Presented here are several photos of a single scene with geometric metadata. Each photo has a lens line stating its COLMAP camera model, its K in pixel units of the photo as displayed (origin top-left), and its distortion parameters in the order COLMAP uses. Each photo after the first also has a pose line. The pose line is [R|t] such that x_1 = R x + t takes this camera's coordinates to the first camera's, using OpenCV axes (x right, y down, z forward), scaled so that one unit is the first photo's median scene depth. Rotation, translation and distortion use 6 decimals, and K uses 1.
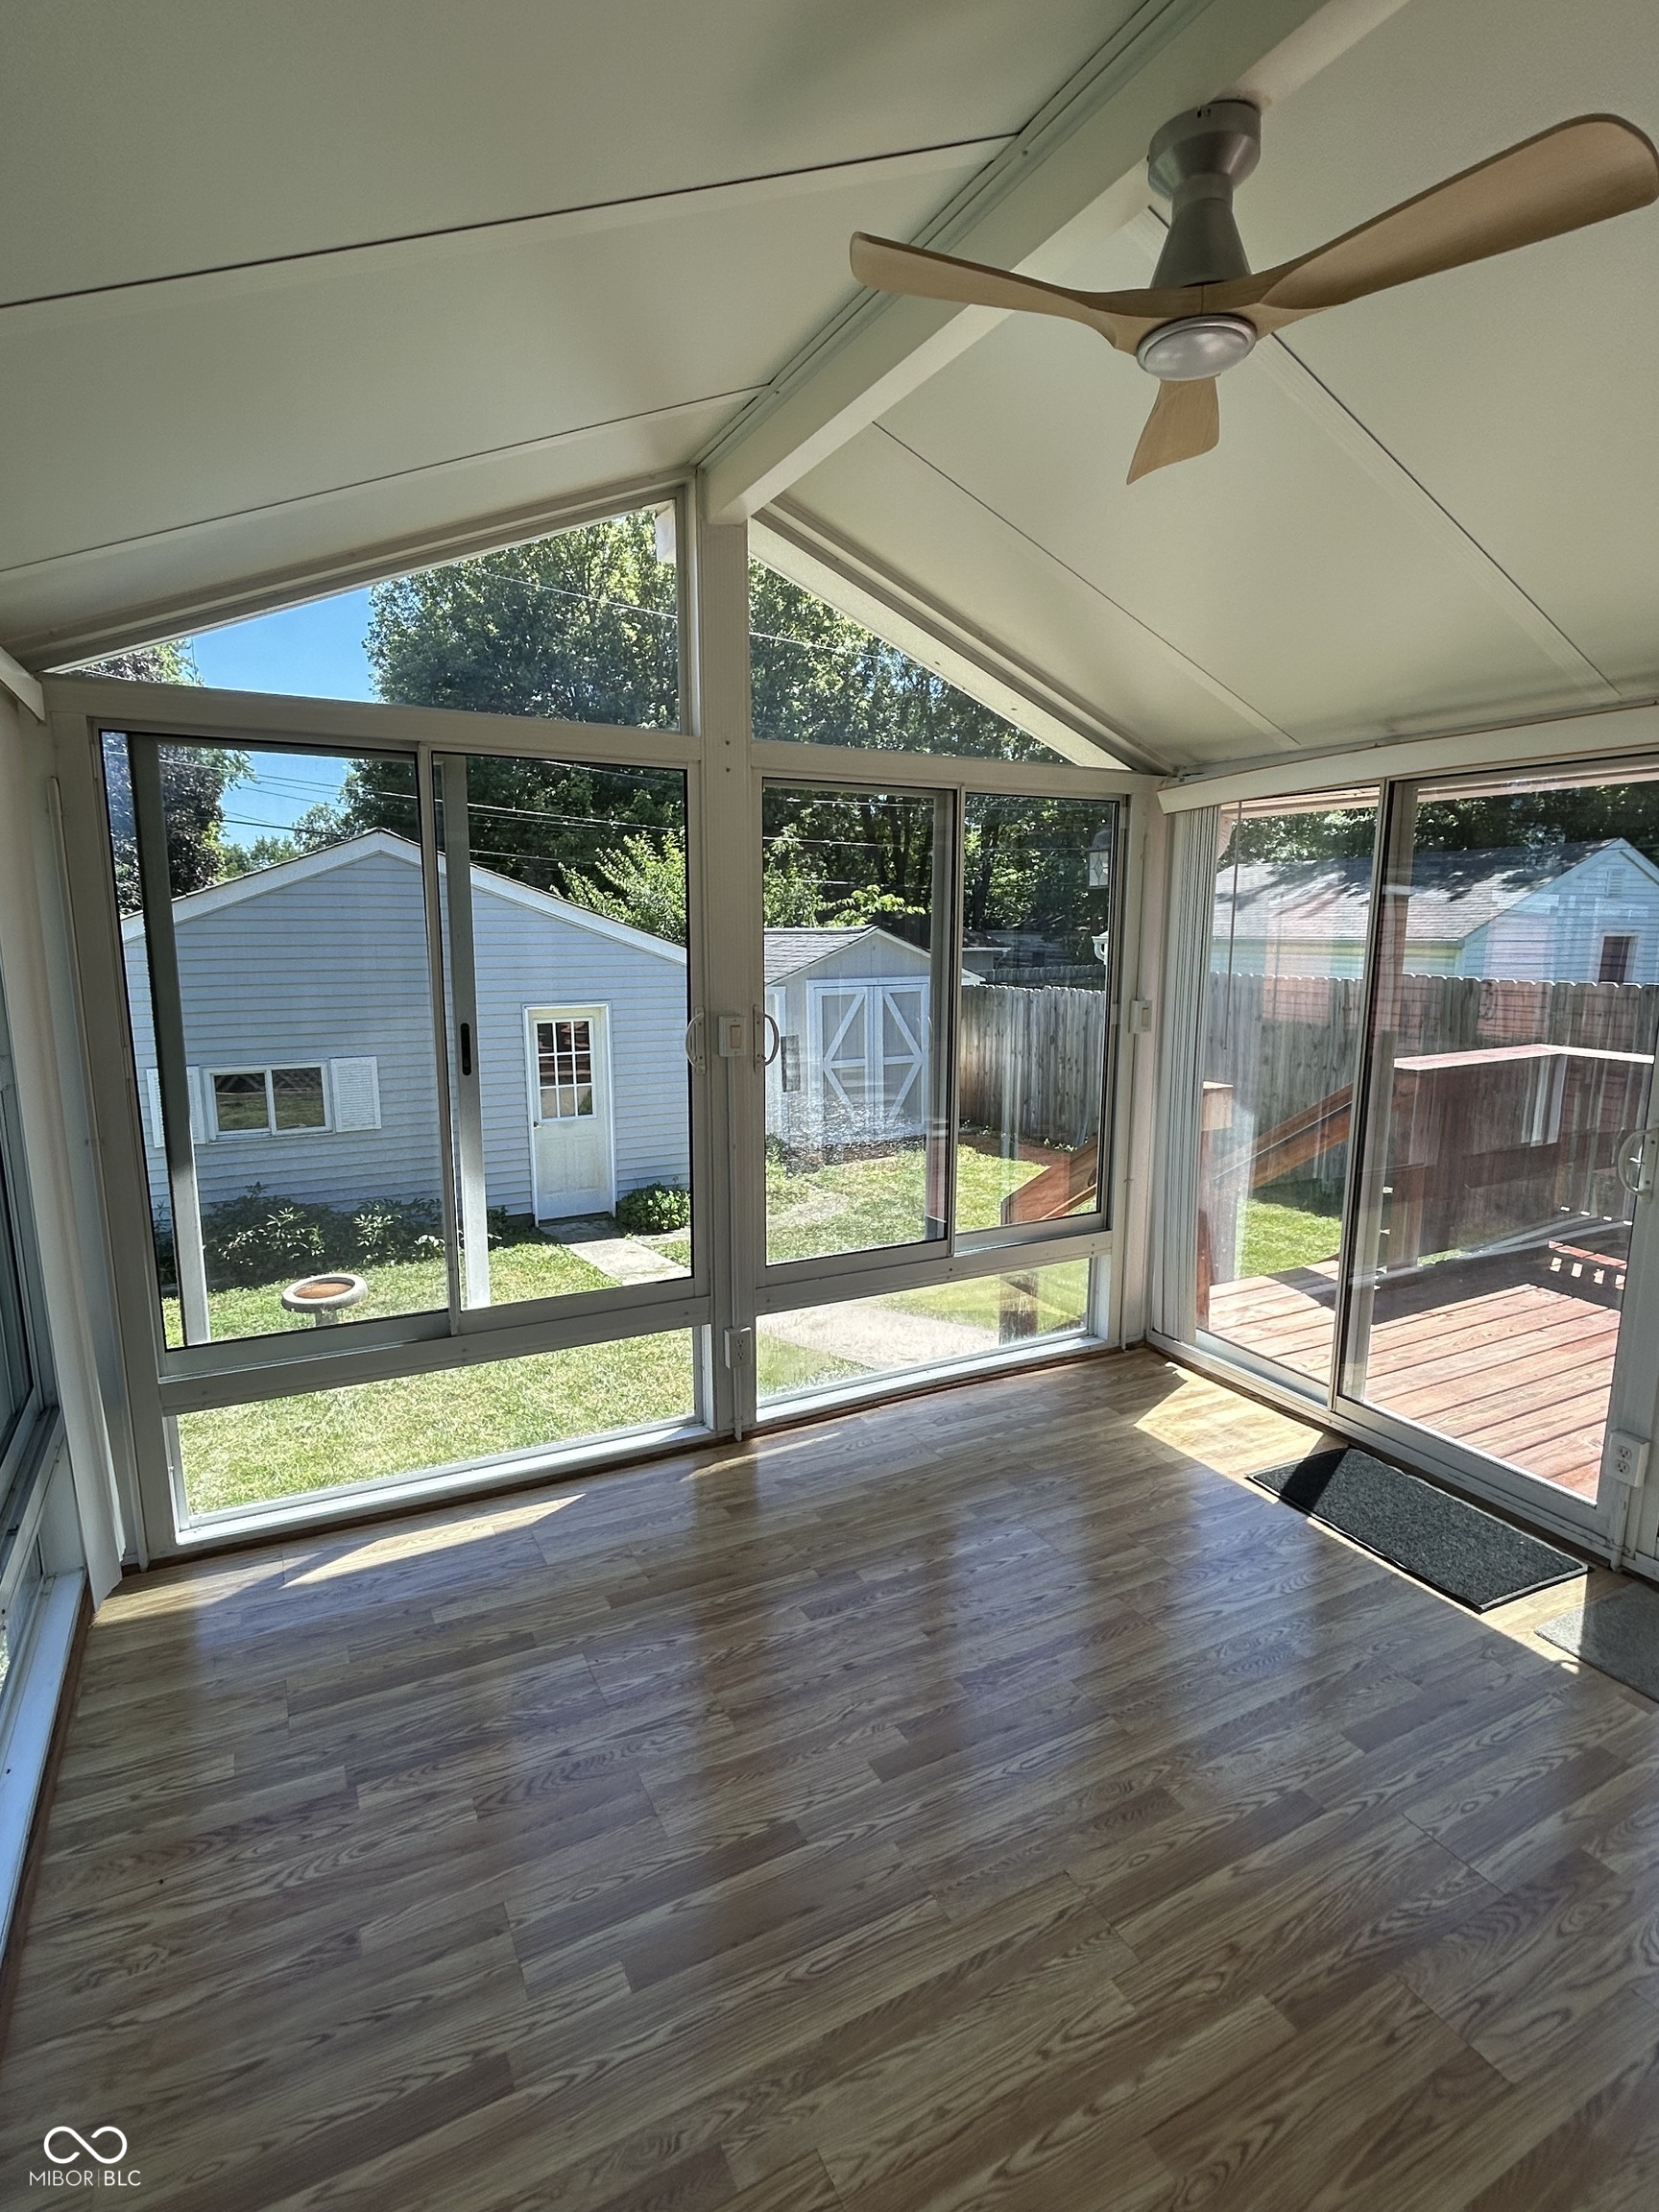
lens RADIAL K [[1120.7, 0, 841.7], [0, 1120.7, 1109.1], [0, 0, 1]] dist [0.001751, -0.000200]
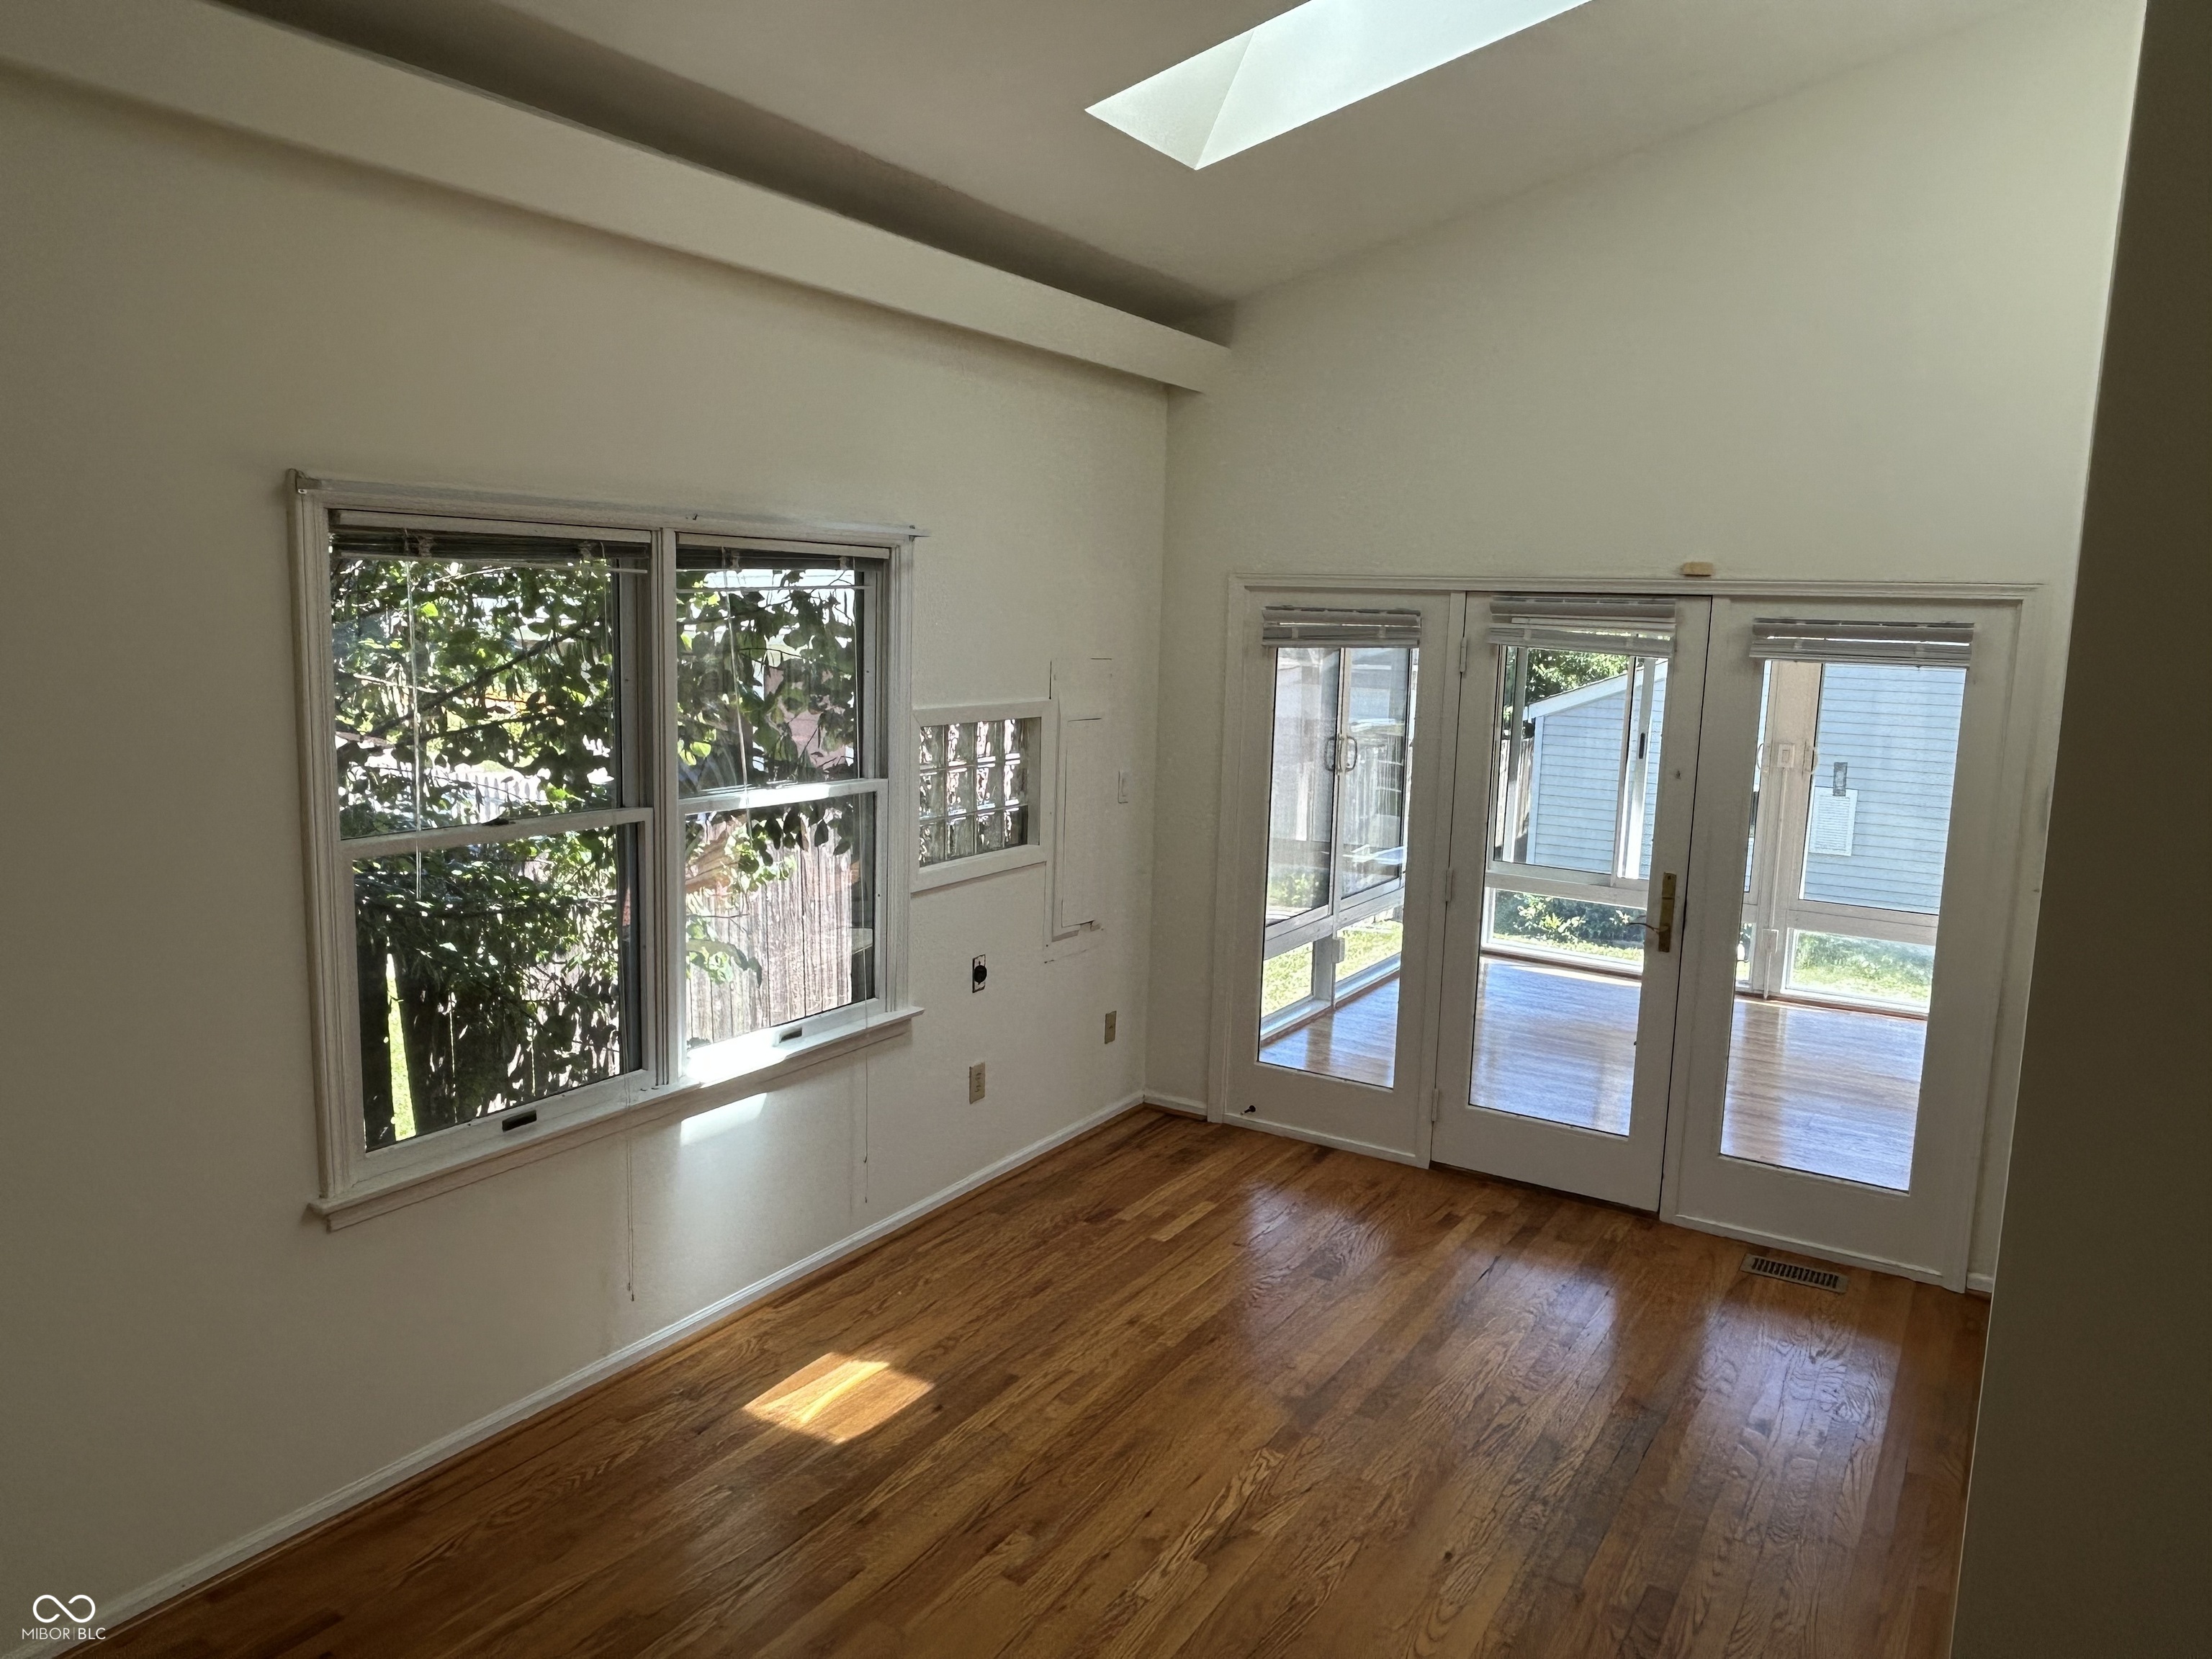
lens RADIAL K [[1523.0, 0, 1105.0], [0, 1523.0, 830.7], [0, 0, 1]] dist [0.019758, -0.001832]
pose [[0.503861, 0.141136, -0.852176, 1.216889], [-0.176685, 0.982542, 0.058259, 0.084784], [0.845521, 0.121213, 0.520001, -0.968627]]
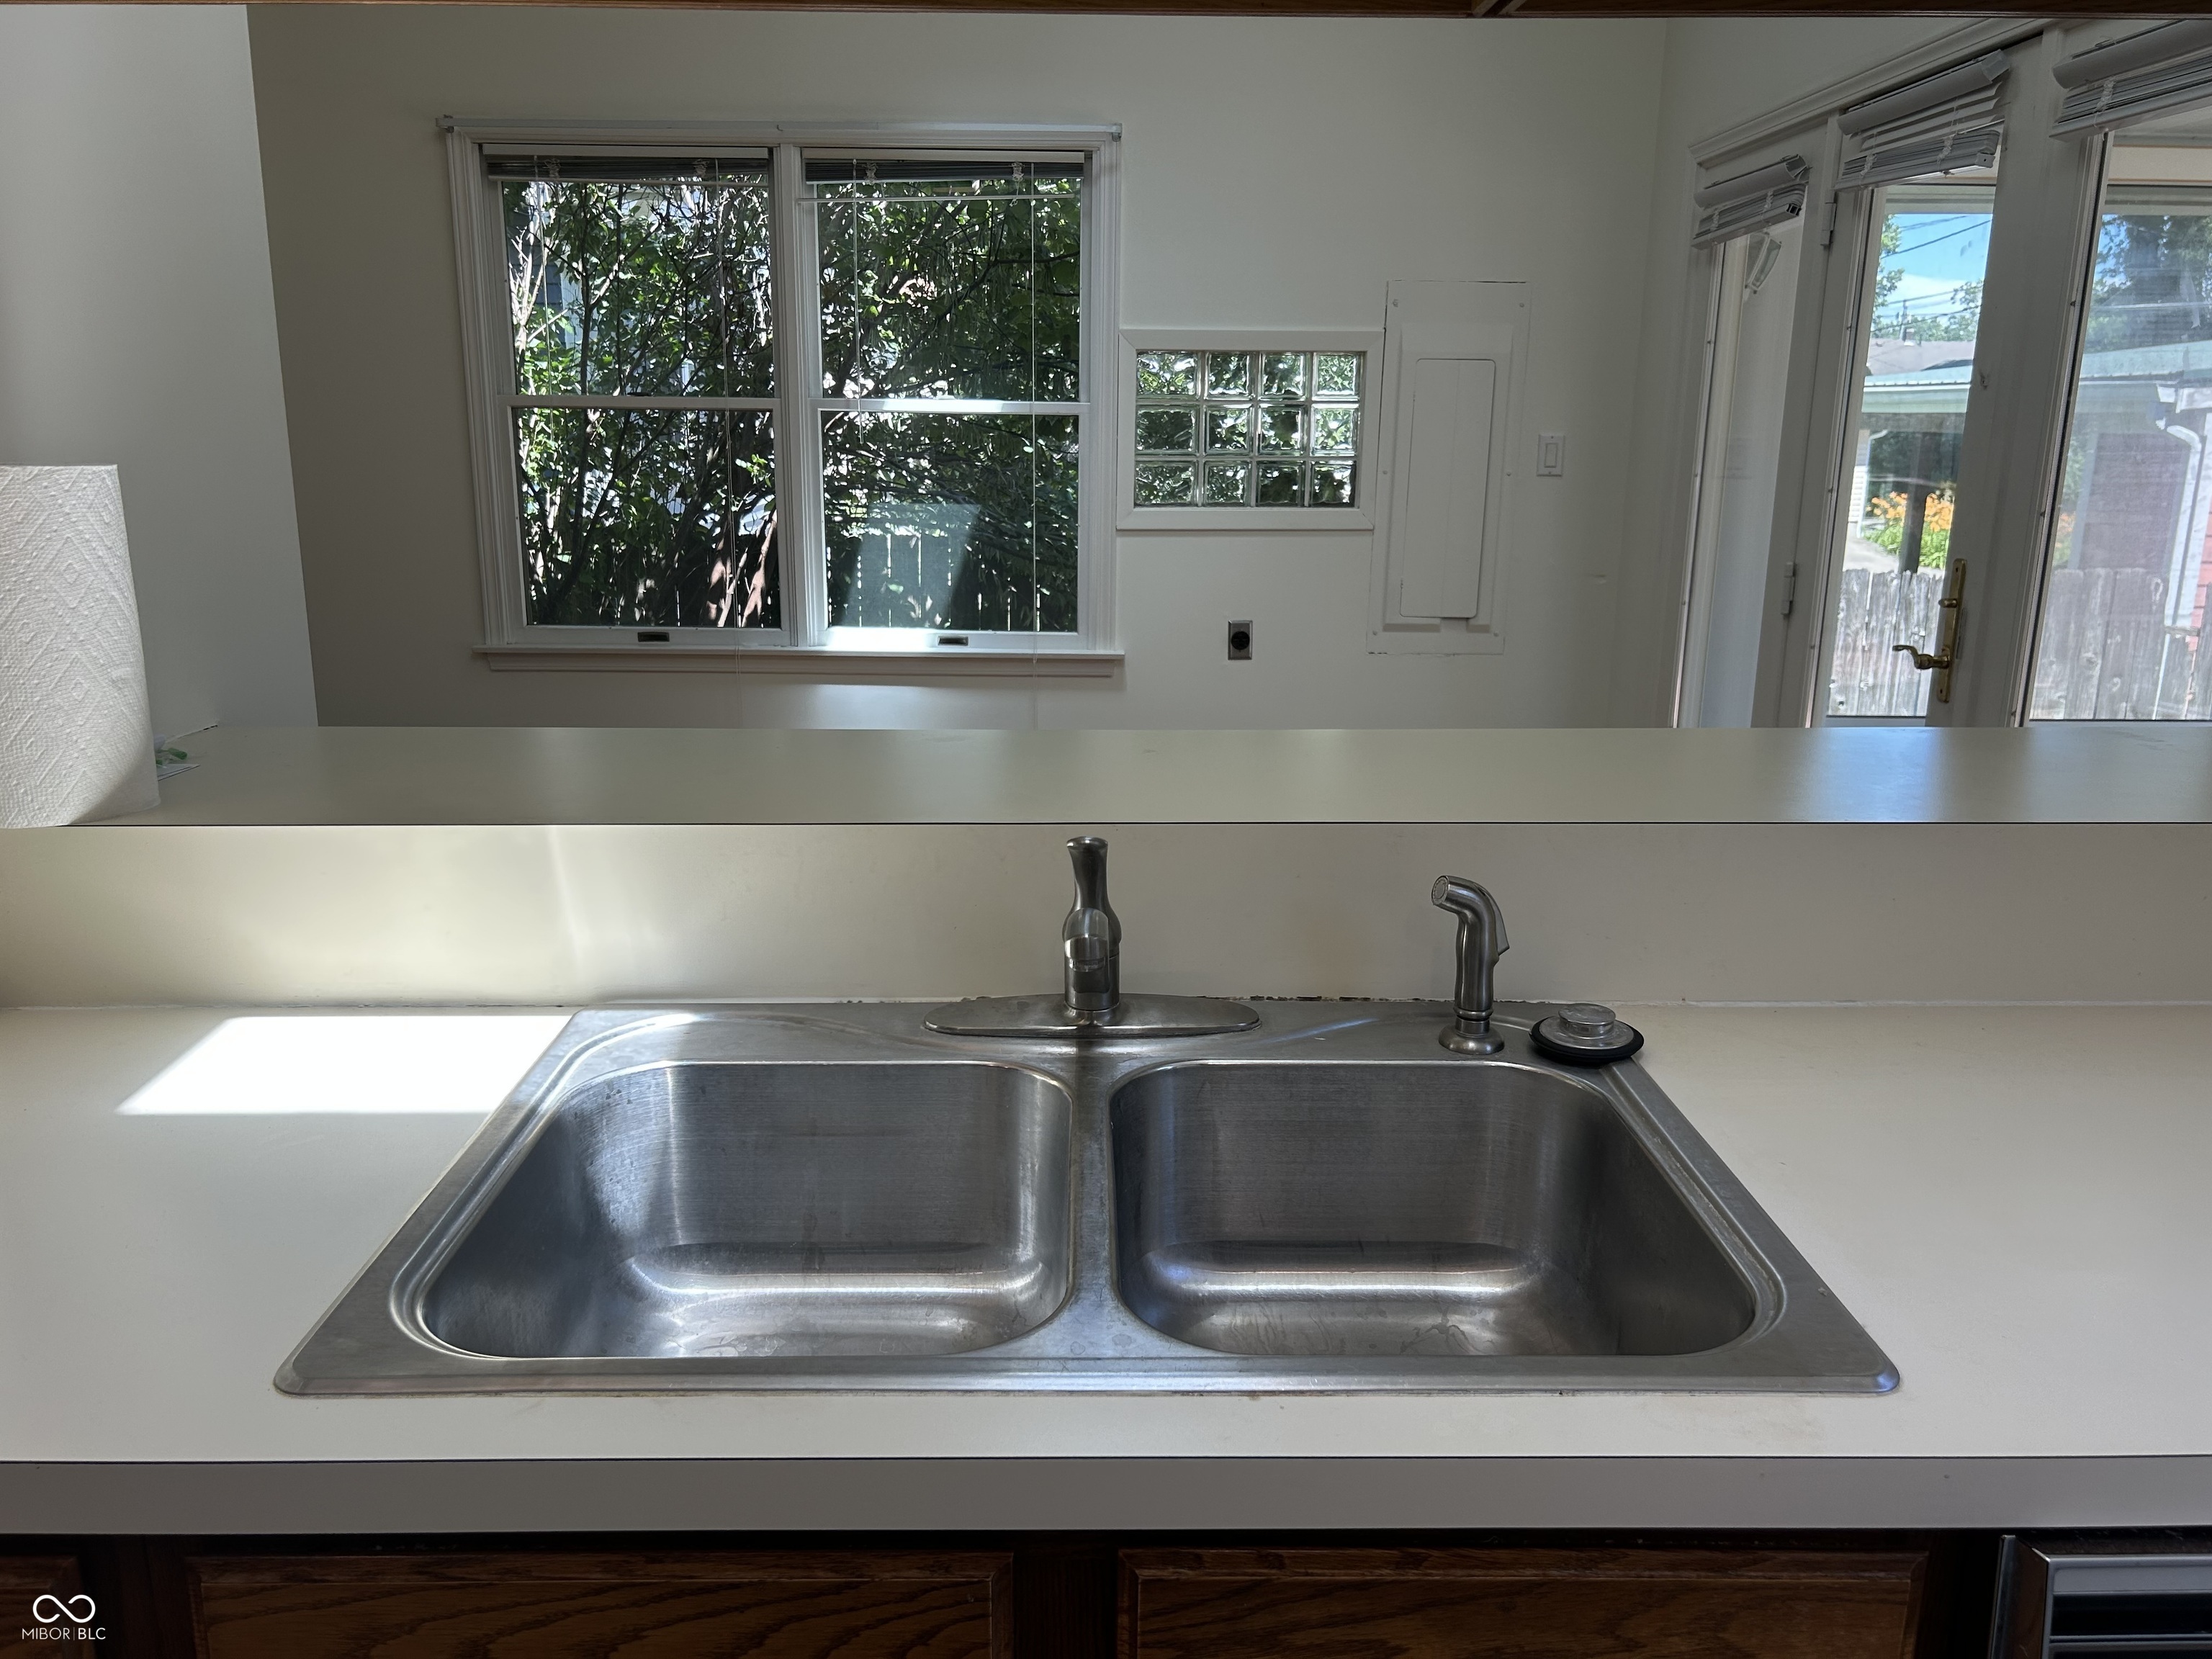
lens RADIAL K [[1660.1, 0, 1120.9], [0, 1660.1, 821.6], [0, 0, 1]] dist [0.063407, -0.079090]
pose [[-0.452427, 0.212030, -0.866229, 1.267591], [-0.162655, 0.935414, 0.313918, 0.041019], [0.876843, 0.282922, -0.388718, 0.092573]]
